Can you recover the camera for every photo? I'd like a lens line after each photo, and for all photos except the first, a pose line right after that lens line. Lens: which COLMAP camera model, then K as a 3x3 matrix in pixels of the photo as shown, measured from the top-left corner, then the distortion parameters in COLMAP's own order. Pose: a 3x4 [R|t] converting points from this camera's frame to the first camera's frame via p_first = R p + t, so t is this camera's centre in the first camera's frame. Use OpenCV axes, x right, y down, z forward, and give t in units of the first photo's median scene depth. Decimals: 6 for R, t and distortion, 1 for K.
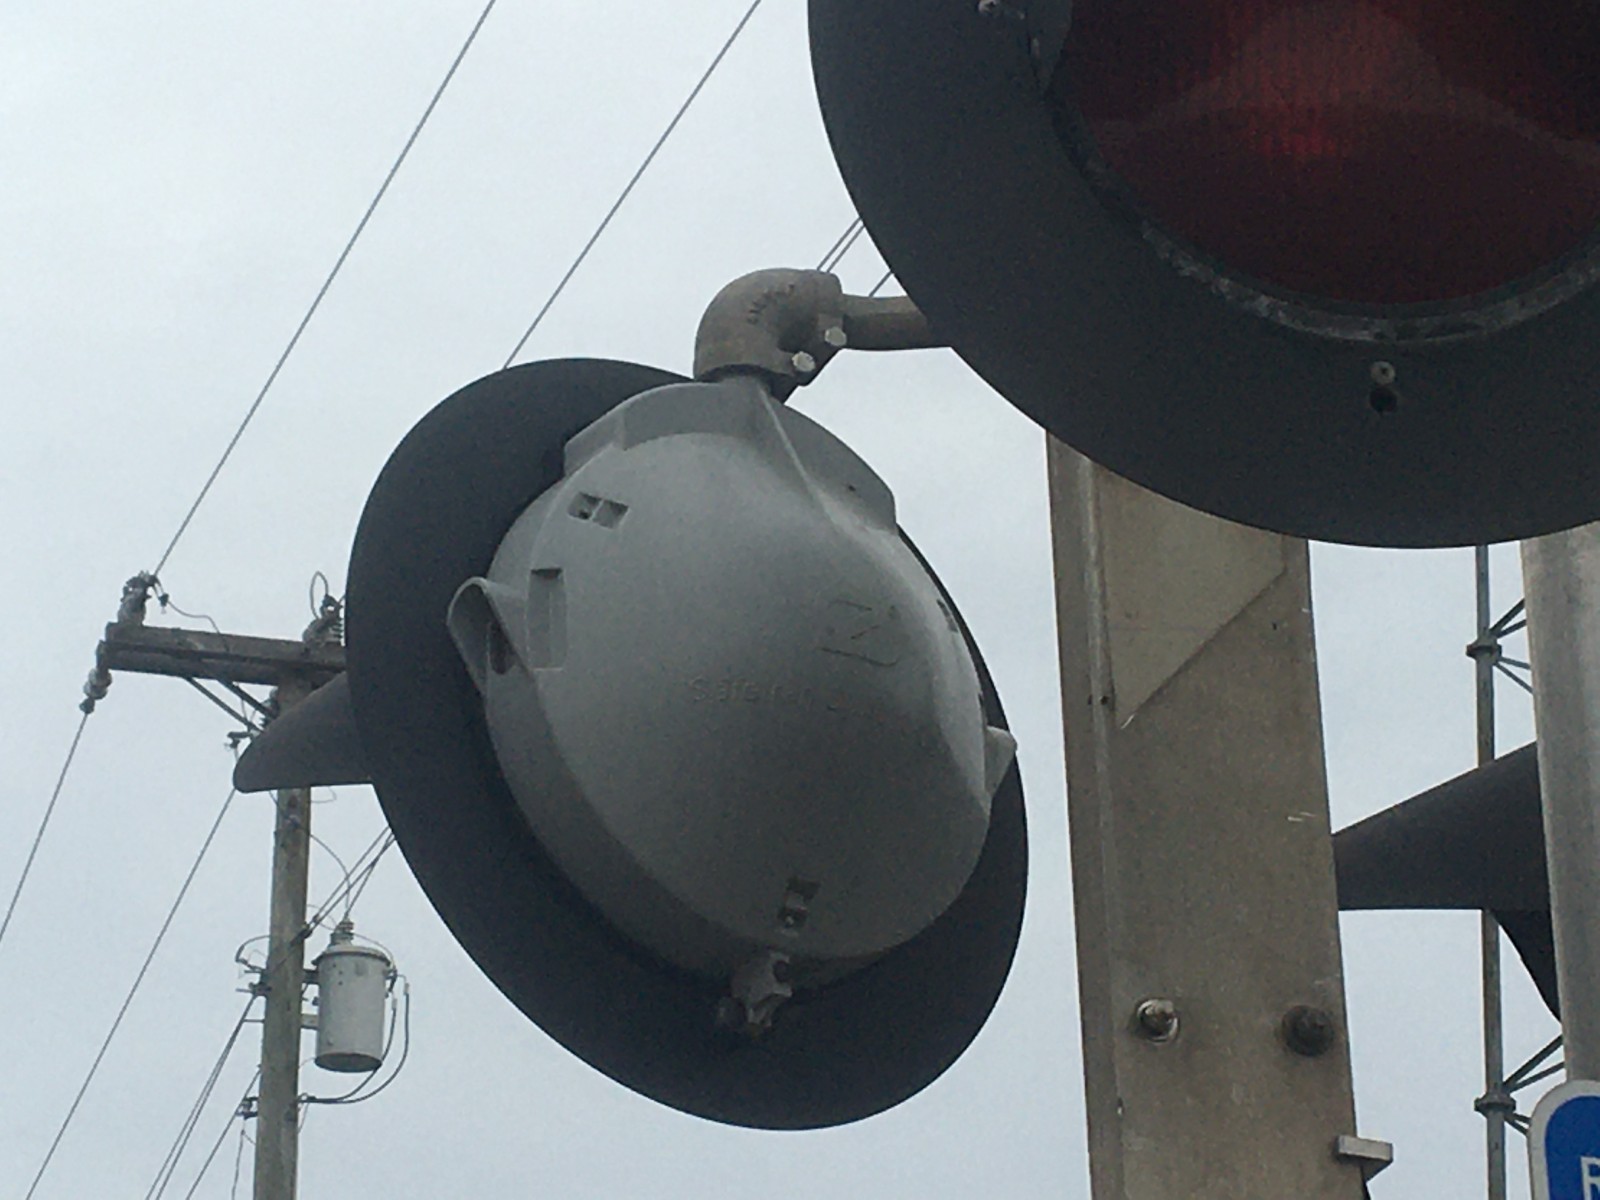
lens RADIAL K [[4808.6, 0, 801.6], [0, 4808.6, 598.0], [0, 0, 1]] dist [0.060783, 0.000000]
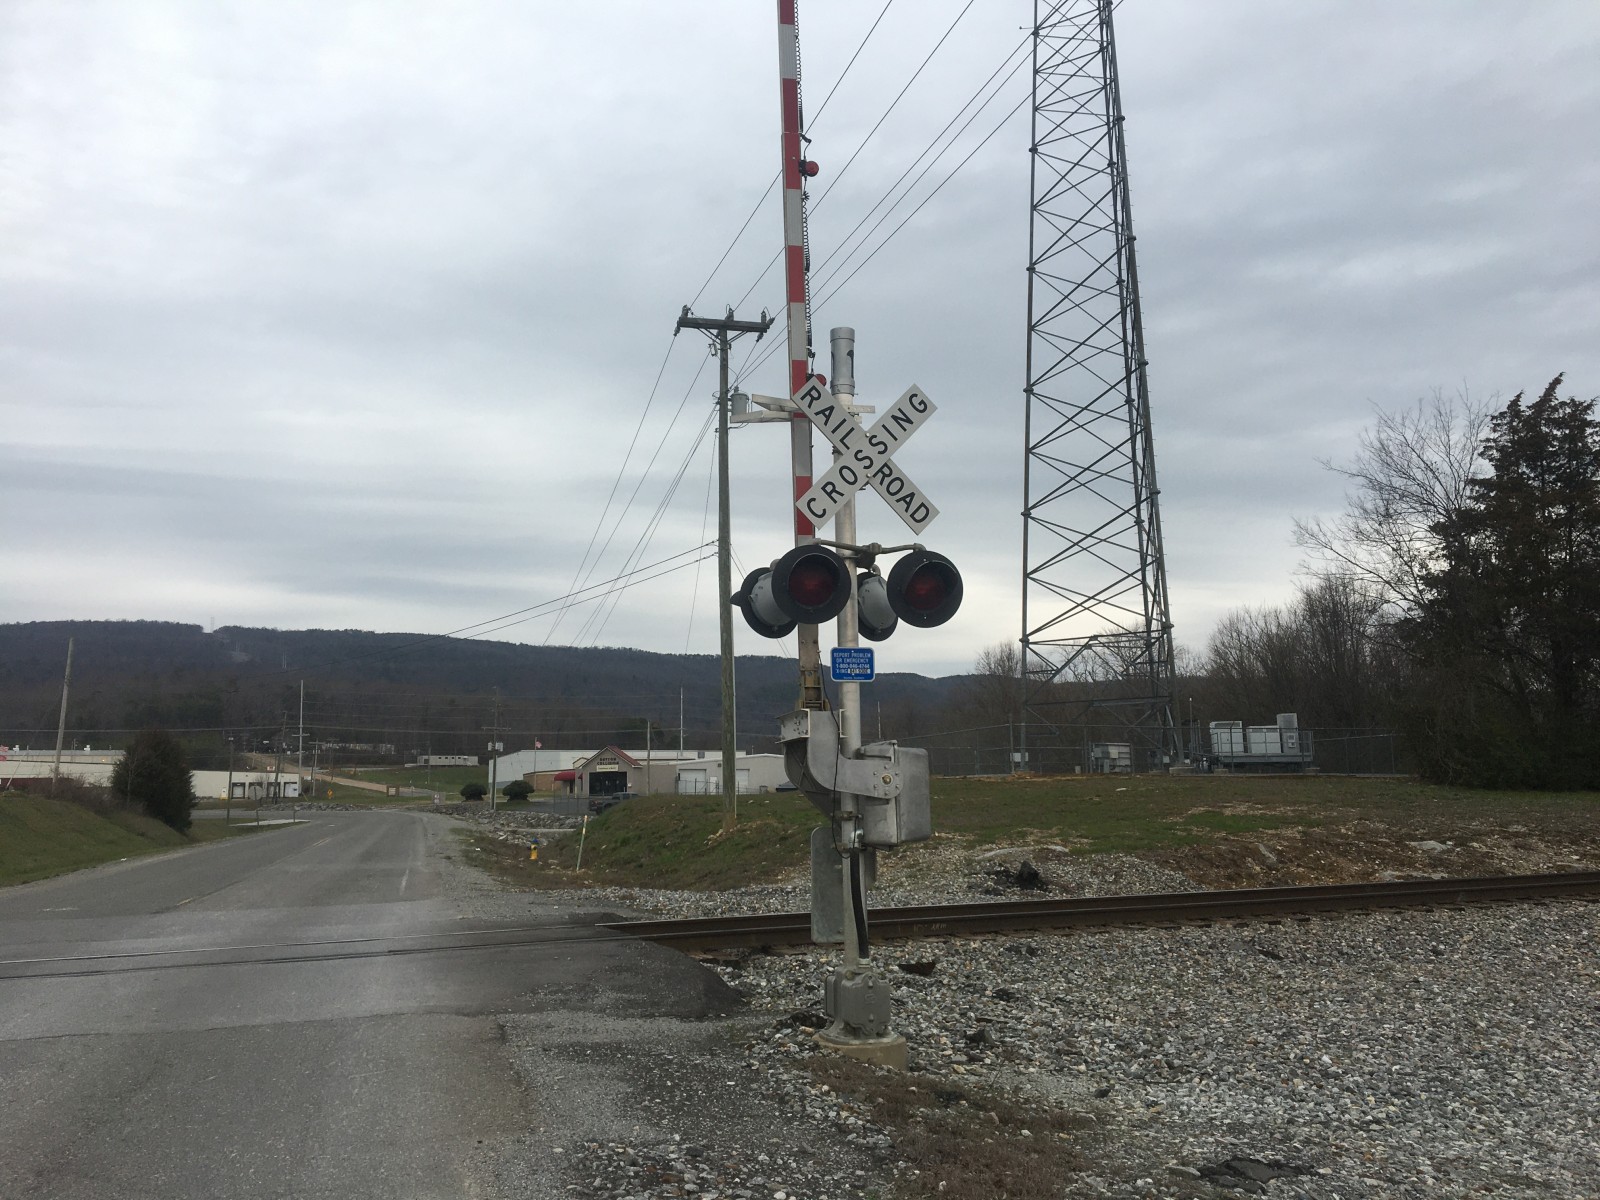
lens RADIAL K [[1335.0, 0, 776.3], [0, 1335.0, 611.2], [0, 0, 1]] dist [0.074930, -0.110177]
pose [[0.997717, -0.004992, -0.067353, 0.023455], [0.024593, 0.955651, 0.293472, -0.101374], [0.062901, -0.294458, 0.953592, -0.234011]]
